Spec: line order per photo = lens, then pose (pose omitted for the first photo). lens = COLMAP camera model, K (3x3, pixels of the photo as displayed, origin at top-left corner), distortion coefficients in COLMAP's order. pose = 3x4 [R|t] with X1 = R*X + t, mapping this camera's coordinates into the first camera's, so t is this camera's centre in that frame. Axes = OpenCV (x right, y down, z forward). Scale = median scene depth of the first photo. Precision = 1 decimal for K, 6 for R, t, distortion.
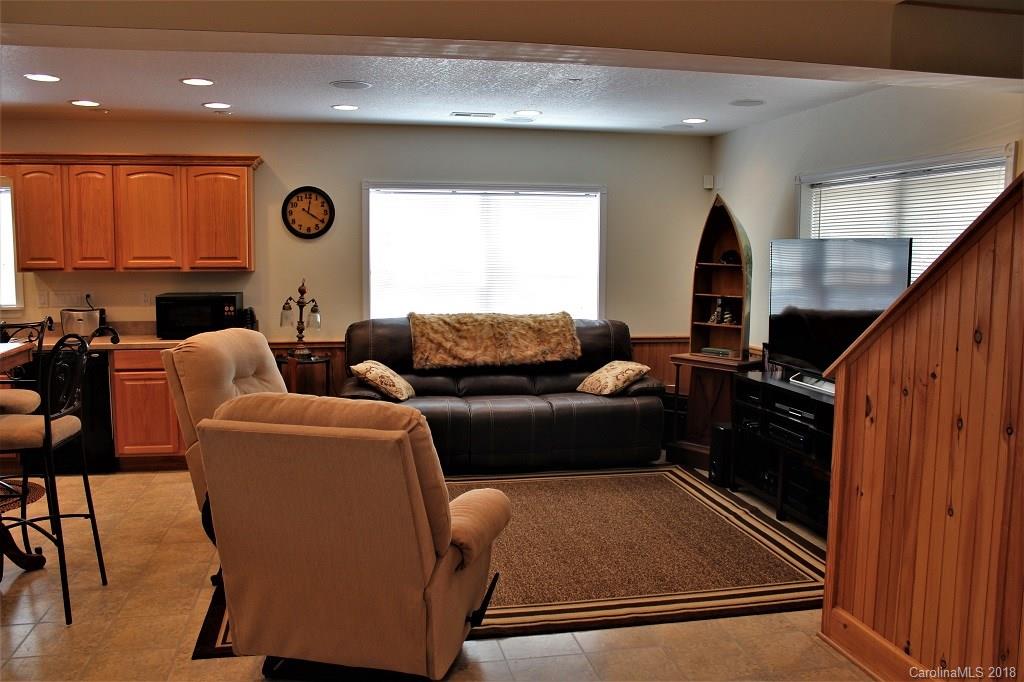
lens RADIAL K [[855.2, 0, 512.0], [0, 855.2, 341.0], [0, 0, 1]] dist [-0.169590, 0.150976]
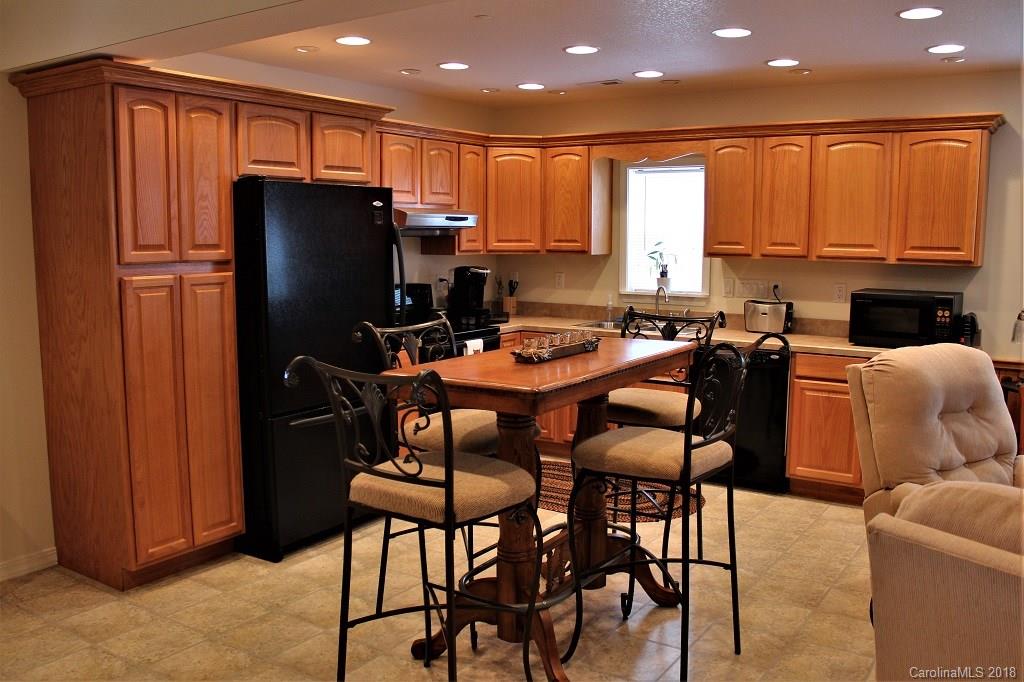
lens RADIAL K [[881.7, 0, 512.0], [0, 881.7, 341.0], [0, 0, 1]] dist [-0.171738, 0.175705]
pose [[0.700989, 0.086975, -0.707849, -0.051907], [-0.078679, 0.995908, 0.044453, -0.015978], [0.708819, 0.024532, 0.704964, 0.151460]]
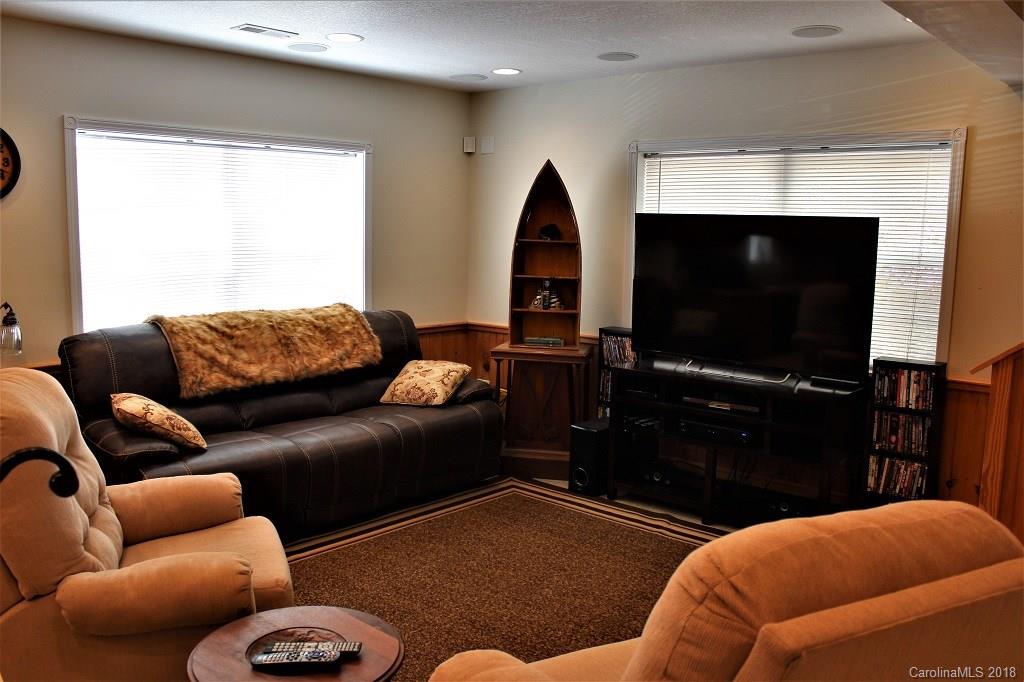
lens RADIAL K [[855.2, 0, 512.0], [0, 855.2, 341.0], [0, 0, 1]] dist [-0.169590, 0.150976]
pose [[0.802285, -0.072298, 0.592547, -0.296884], [0.051846, 0.997327, 0.051487, -0.034012], [-0.594686, -0.010586, 0.803889, 0.306938]]
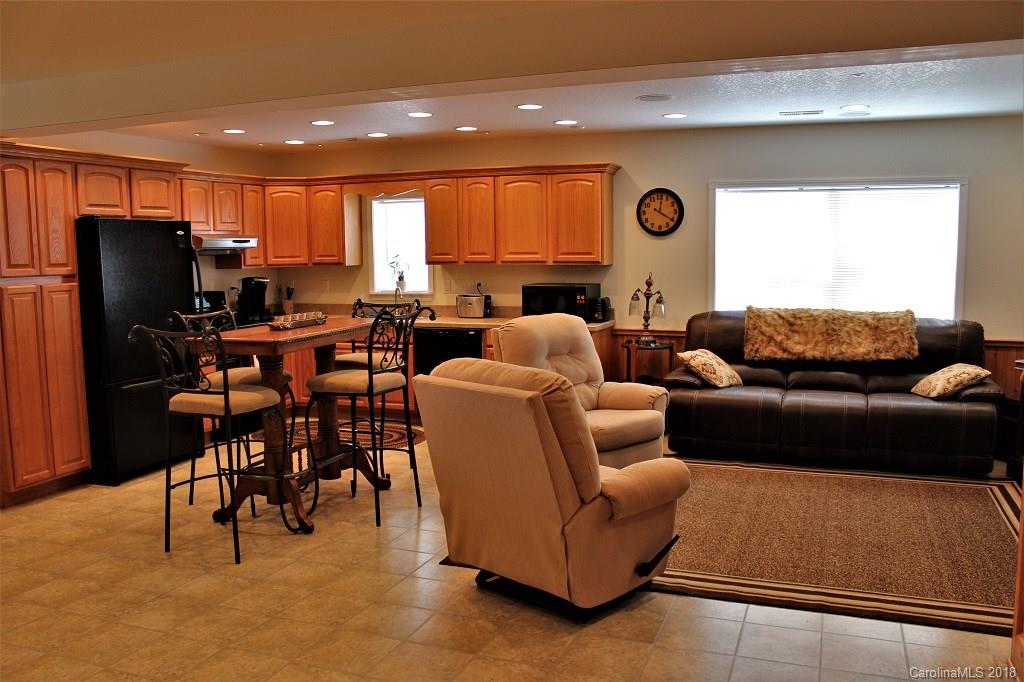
lens RADIAL K [[855.2, 0, 512.0], [0, 855.2, 341.0], [0, 0, 1]] dist [-0.169590, 0.150976]
pose [[0.841471, 0.045912, -0.538348, 0.203446], [-0.043489, 0.998906, 0.017214, 0.004524], [0.538549, 0.008927, 0.842547, -0.030107]]
